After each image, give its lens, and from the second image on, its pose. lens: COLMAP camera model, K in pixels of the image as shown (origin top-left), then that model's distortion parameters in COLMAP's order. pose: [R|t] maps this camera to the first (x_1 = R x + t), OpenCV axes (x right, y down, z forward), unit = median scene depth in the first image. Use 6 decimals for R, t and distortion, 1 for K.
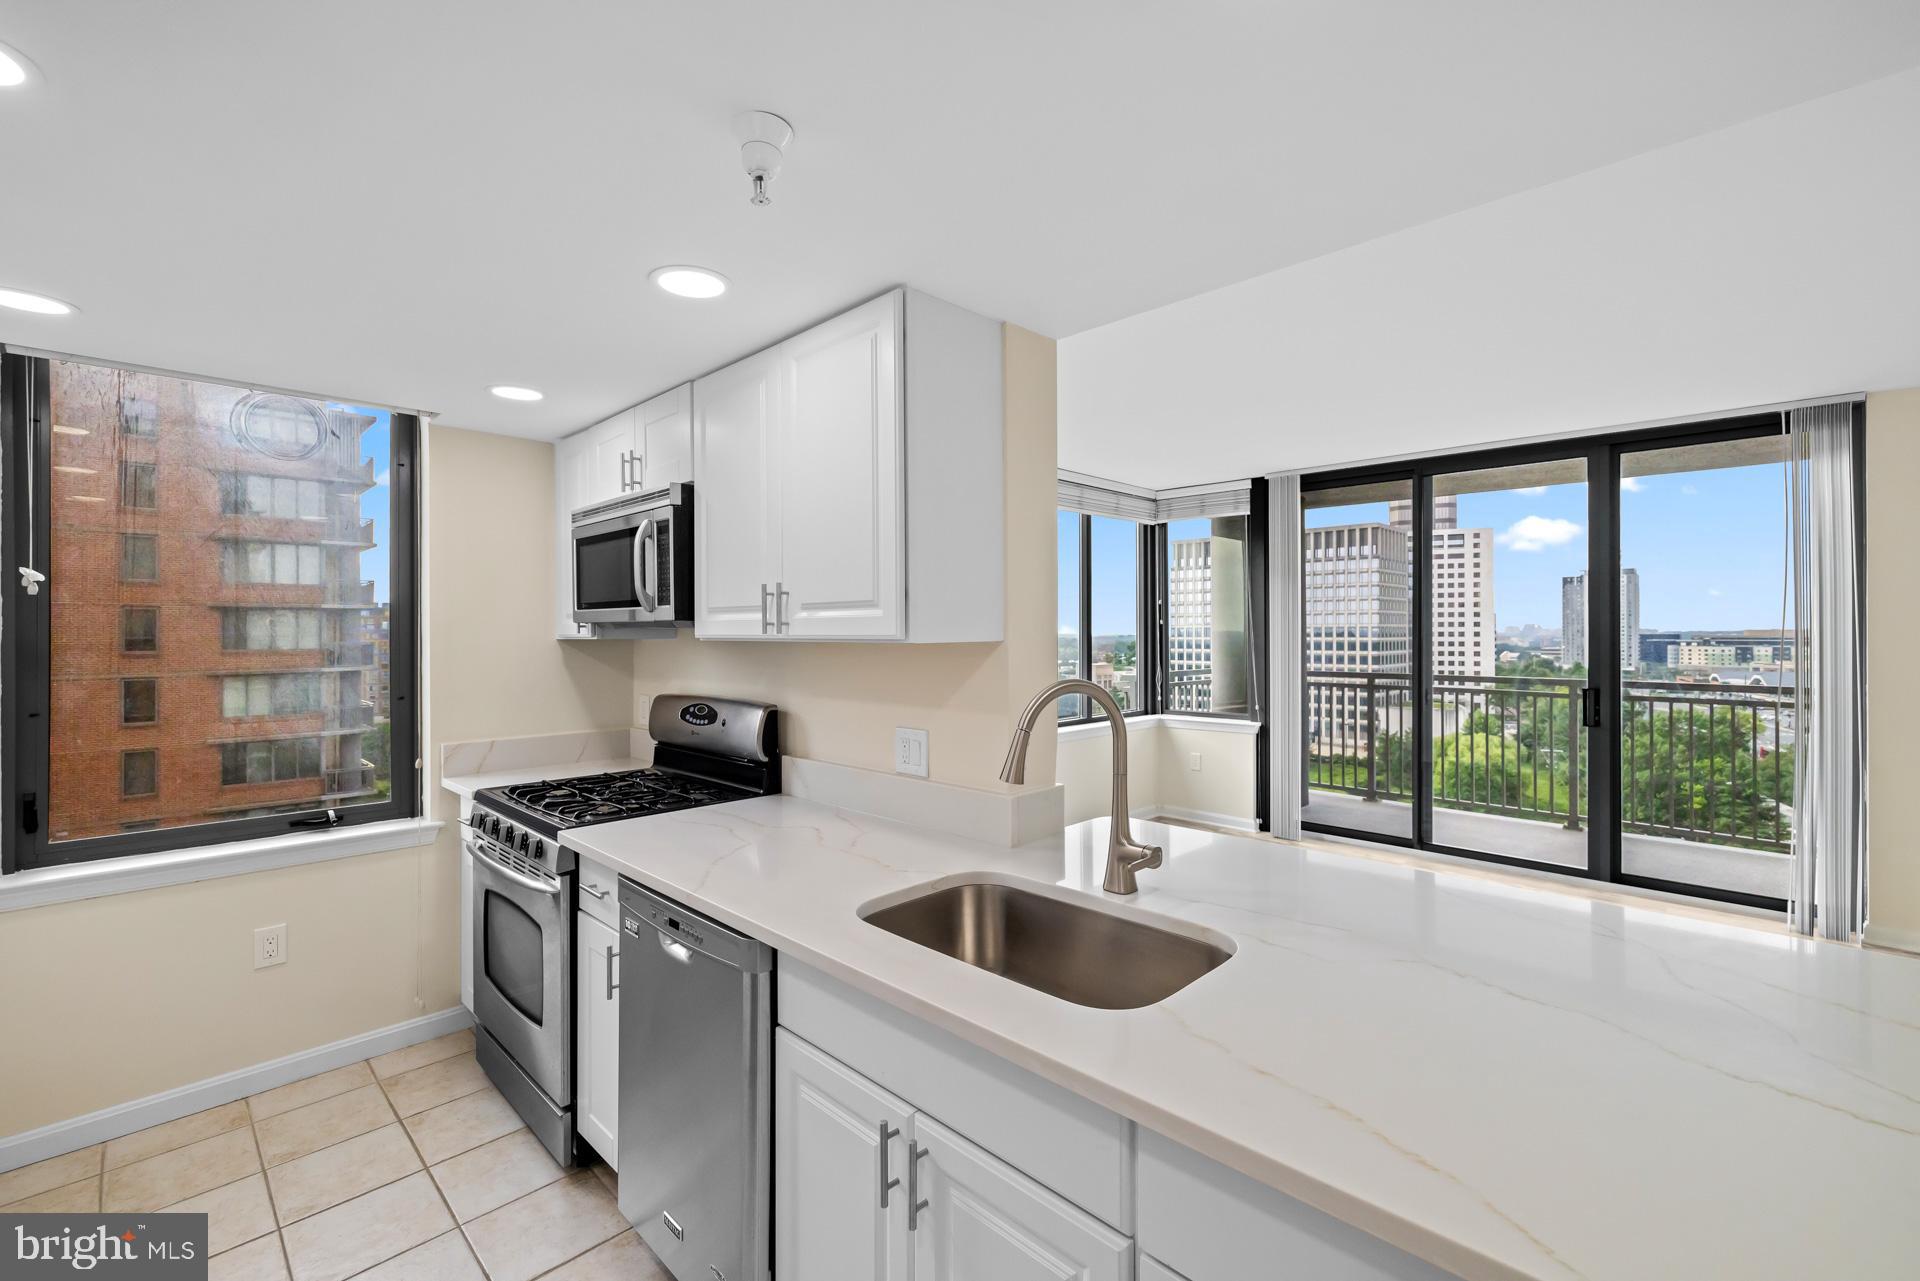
lens RADIAL K [[819.9, 0, 958.8], [0, 819.9, 628.9], [0, 0, 1]] dist [-0.005831, 0.001477]
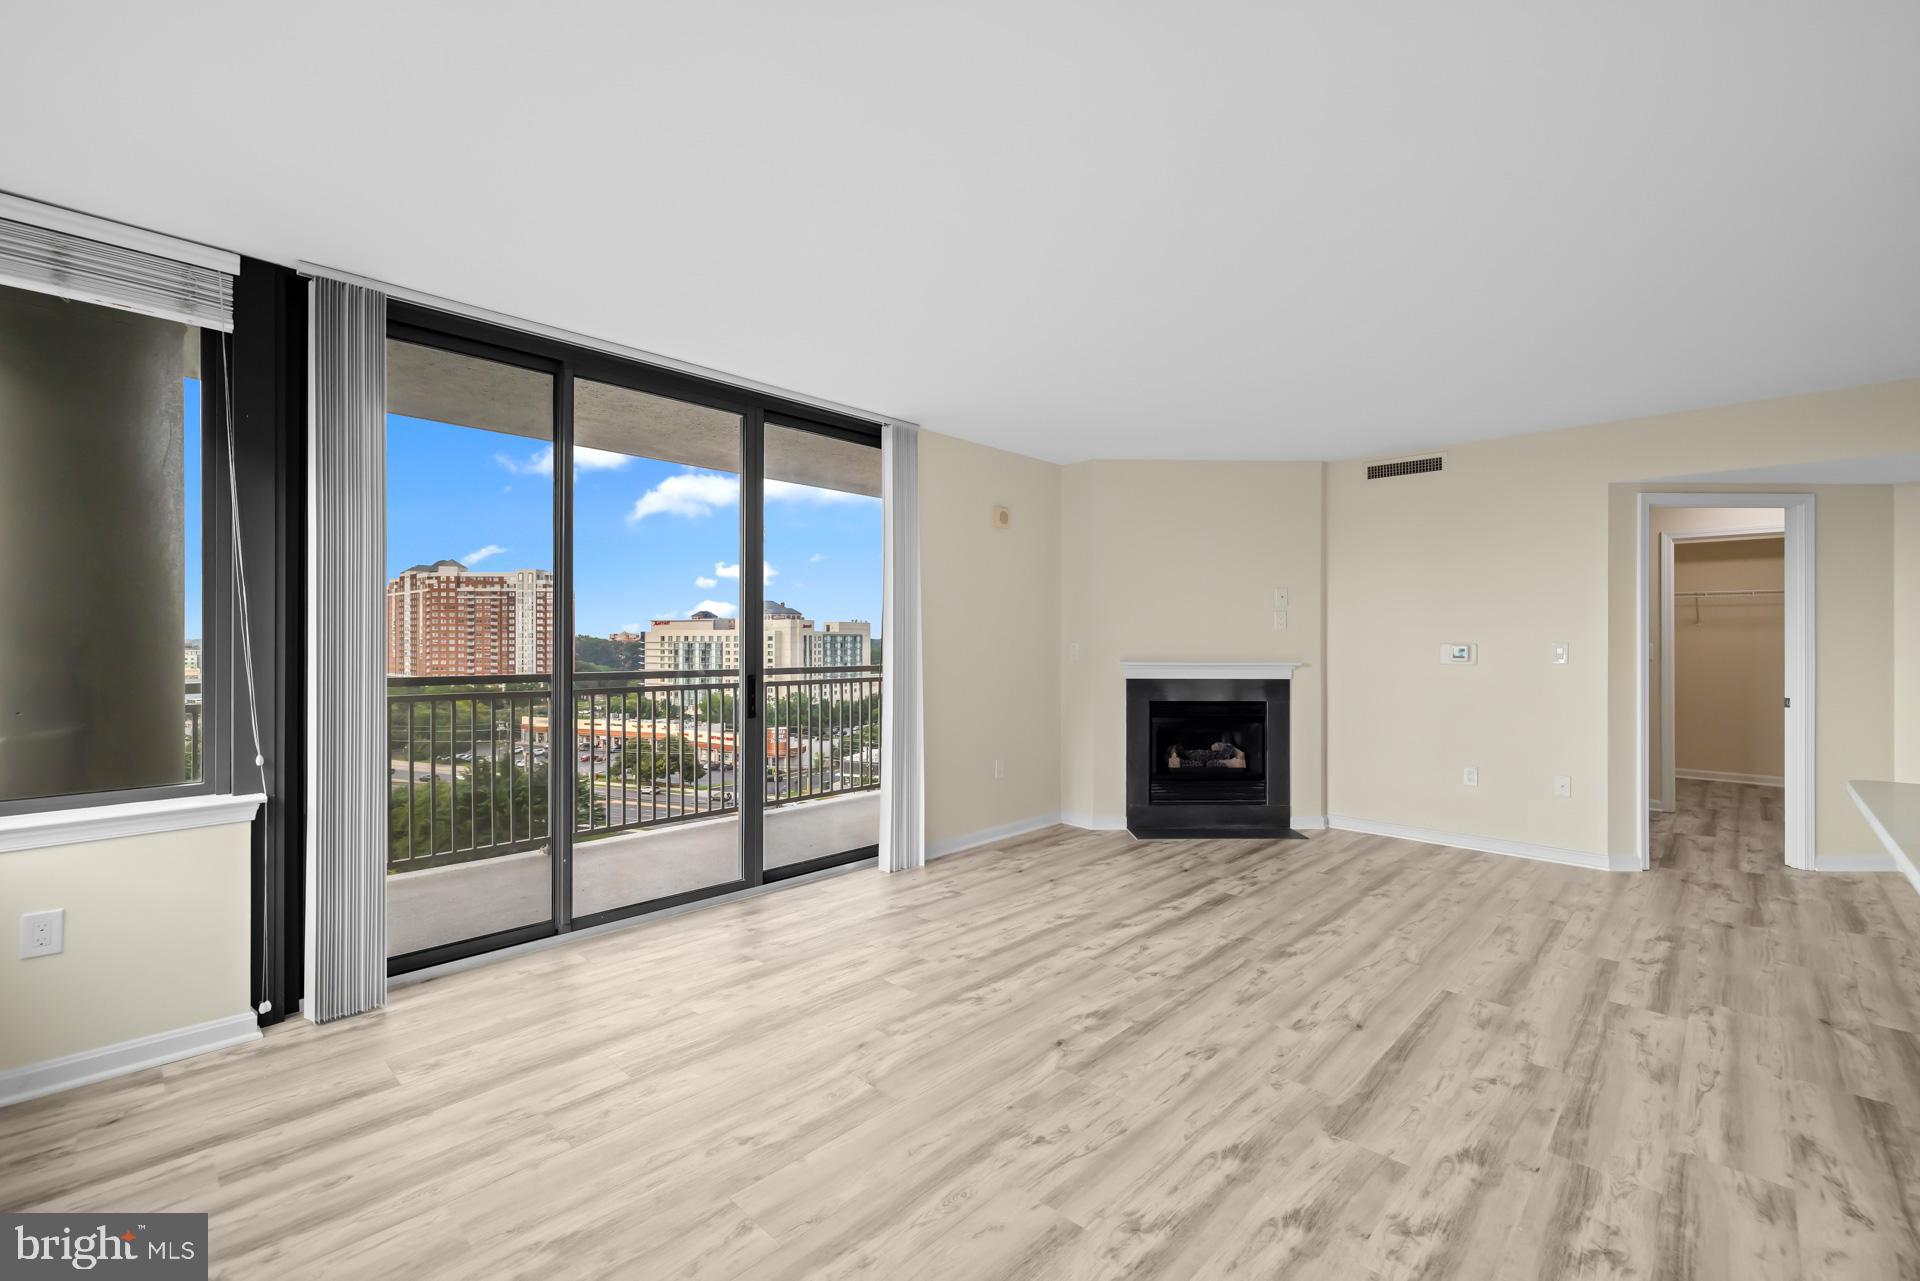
lens RADIAL K [[819.9, 0, 959.8], [0, 819.9, 634.6], [0, 0, 1]] dist [-0.005831, 0.001477]
pose [[-0.024256, 0.009476, 0.999661, -0.130859], [-0.005463, 0.999939, -0.009612, 0.036575], [-0.999691, -0.005694, -0.024202, 0.804086]]
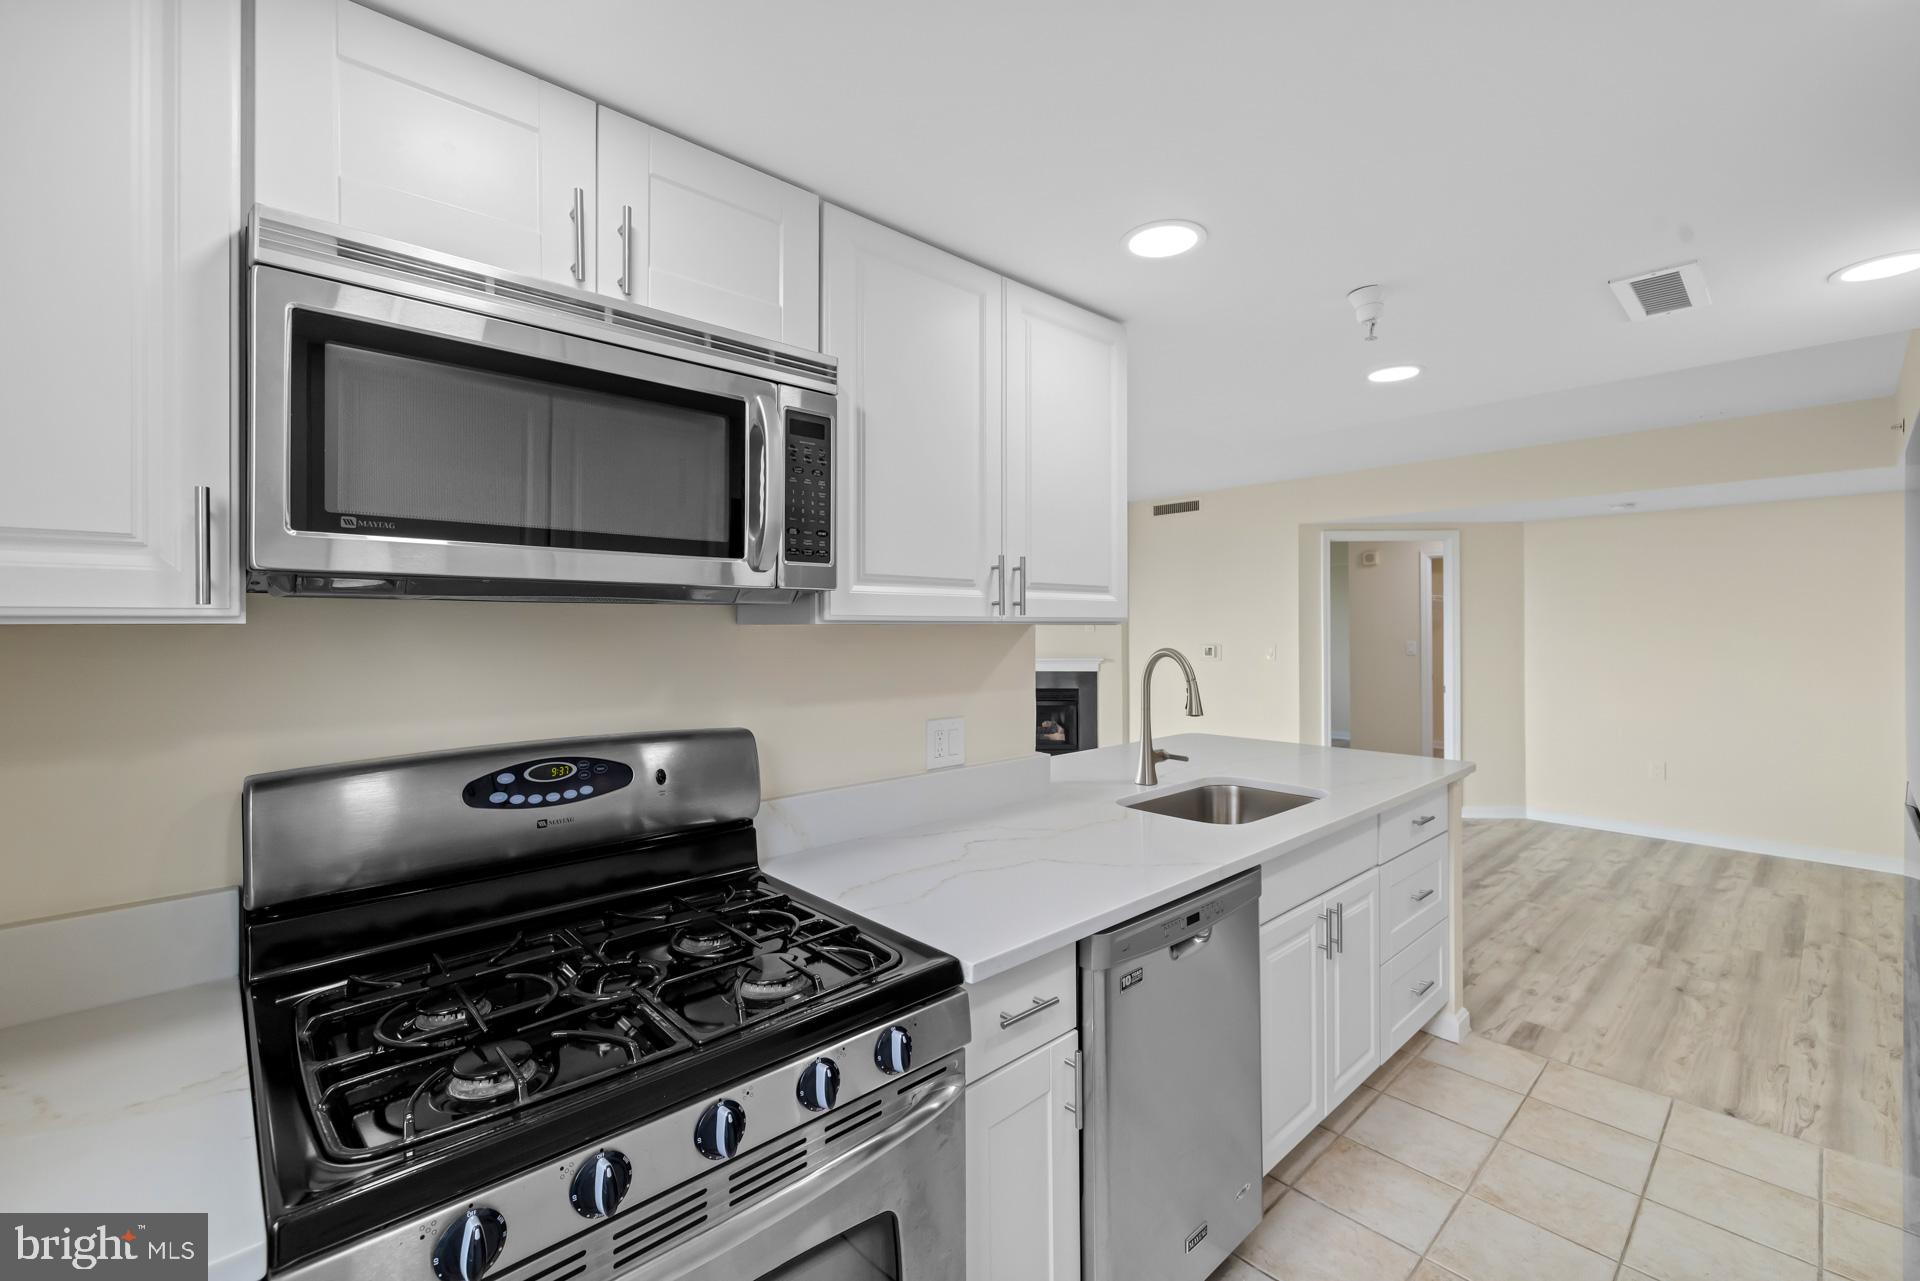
lens RADIAL K [[819.9, 0, 954.2], [0, 819.9, 621.7], [0, 0, 1]] dist [-0.005831, 0.001477]
pose [[0.044685, 0.011737, 0.998932, -0.508529], [-0.000646, 0.999931, -0.011720, 0.010763], [-0.999001, -0.000121, 0.044690, 0.479201]]
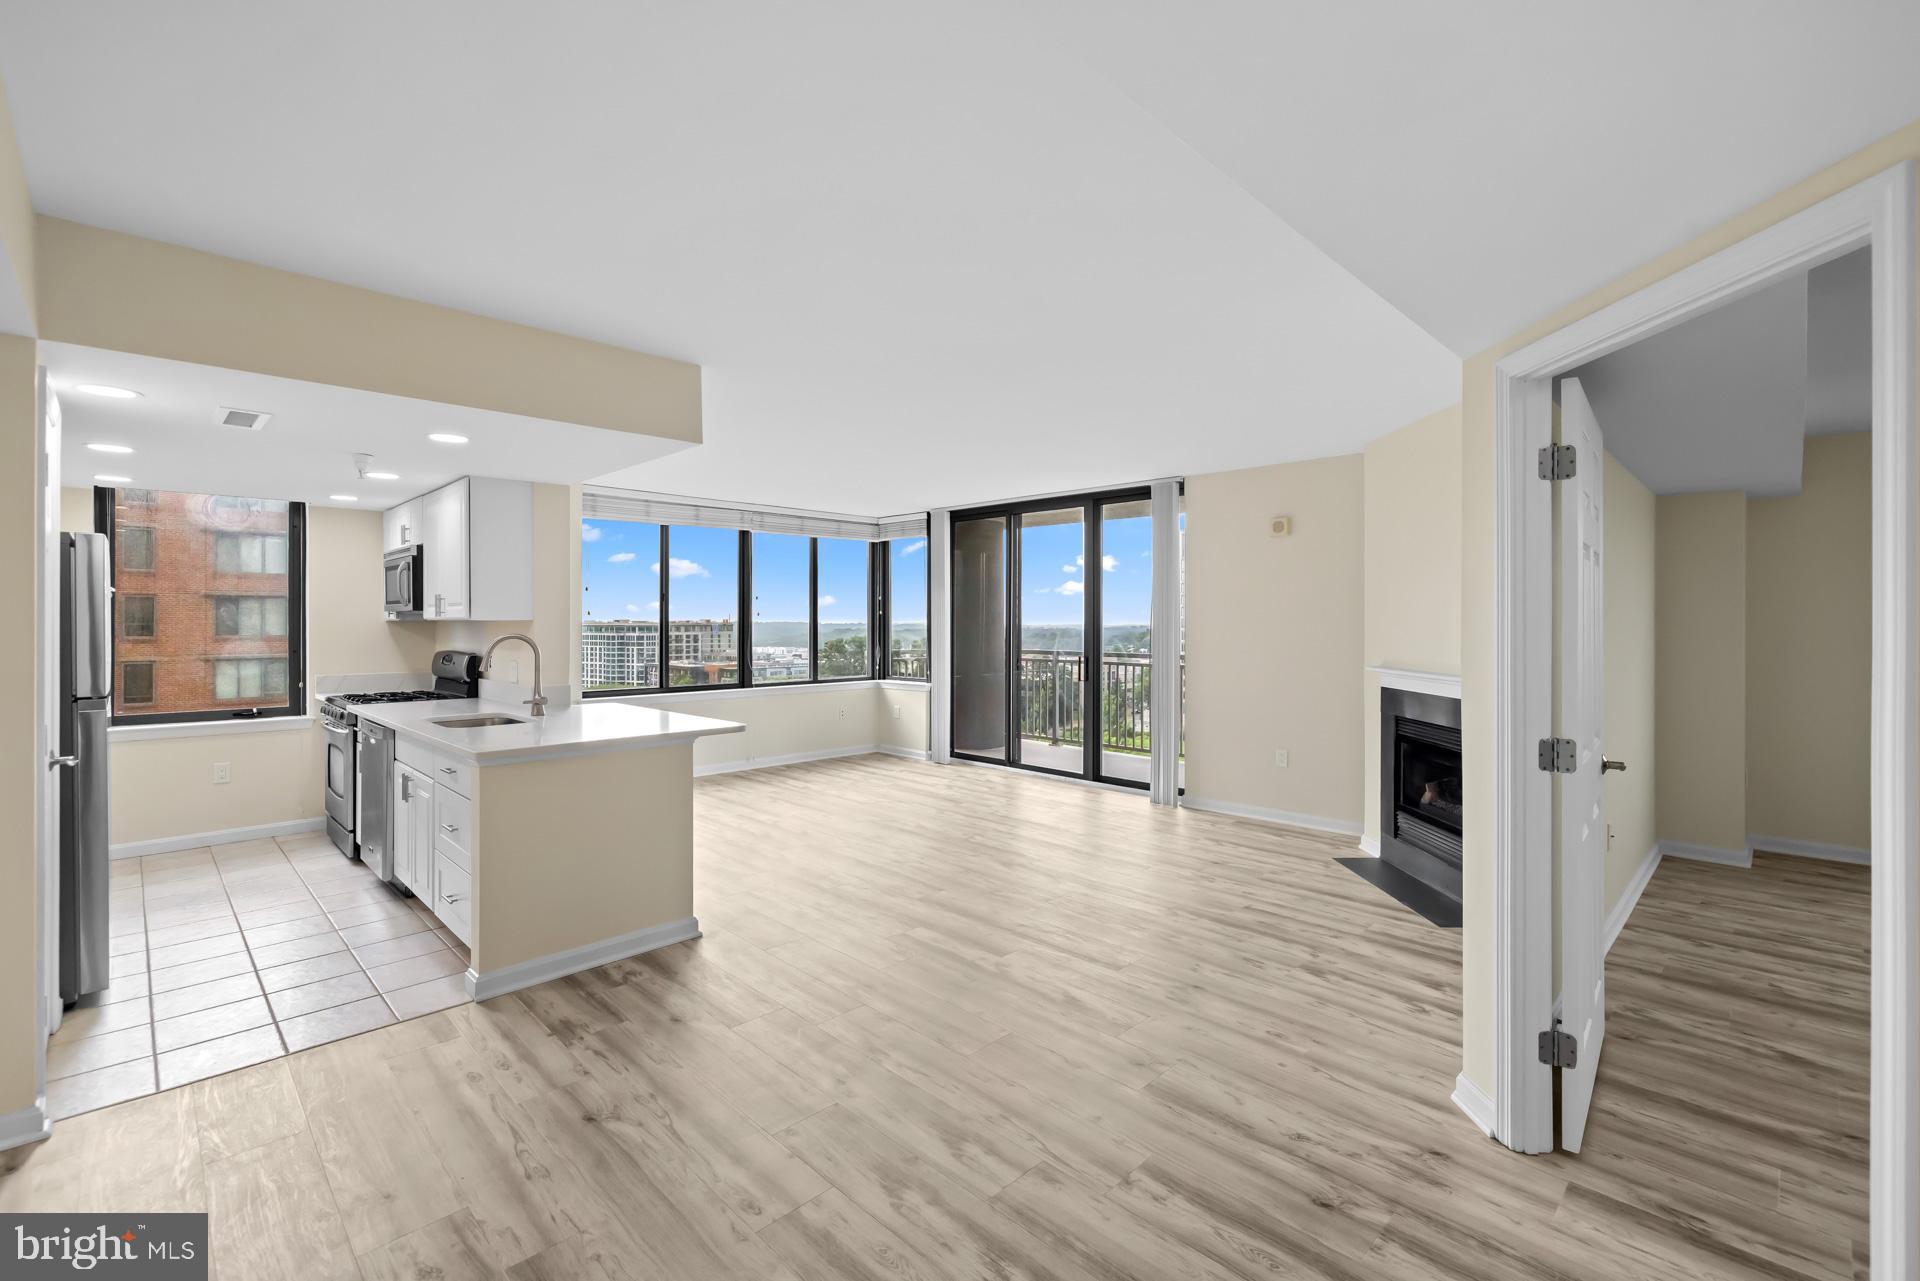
lens RADIAL K [[819.9, 0, 957.8], [0, 819.9, 622.7], [0, 0, 1]] dist [-0.005831, 0.001477]
pose [[0.999993, 0.003698, 0.001028, 0.541126], [-0.003703, 0.999984, 0.004302, 0.002686], [-0.001012, -0.004306, 0.999990, -0.564857]]
